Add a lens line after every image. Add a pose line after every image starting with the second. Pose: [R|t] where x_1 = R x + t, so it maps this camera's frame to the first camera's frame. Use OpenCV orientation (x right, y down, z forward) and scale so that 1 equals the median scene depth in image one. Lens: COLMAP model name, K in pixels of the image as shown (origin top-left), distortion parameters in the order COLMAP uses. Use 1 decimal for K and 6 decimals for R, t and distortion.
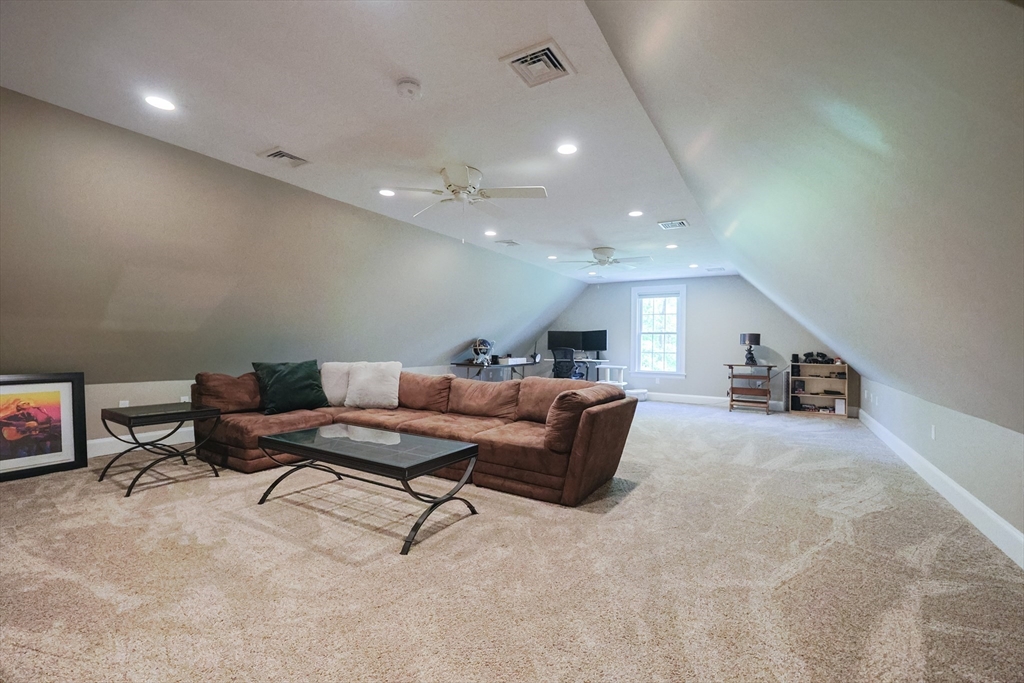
lens RADIAL K [[438.3, 0, 512.1], [0, 438.3, 344.5], [0, 0, 1]] dist [-0.004699, -0.000311]
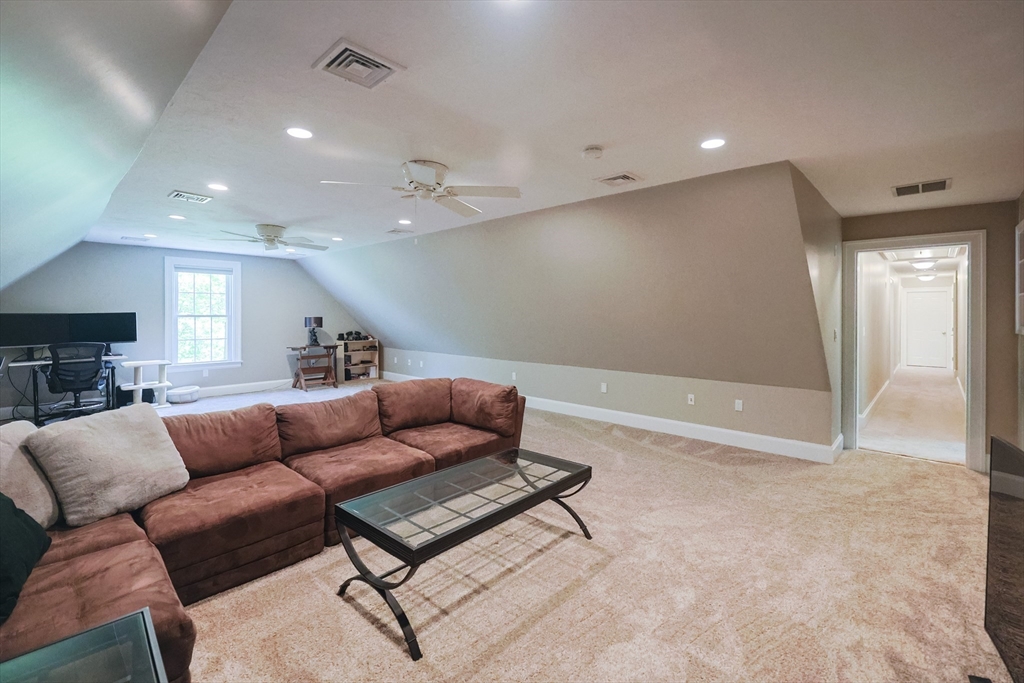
lens RADIAL K [[438.3, 0, 528.9], [0, 438.3, 312.6], [0, 0, 1]] dist [-0.004699, -0.000311]
pose [[0.188174, -0.010369, 0.982081, -0.425180], [0.004184, 0.999944, 0.009756, -0.044000], [-0.982127, 0.002273, 0.188206, 0.275335]]
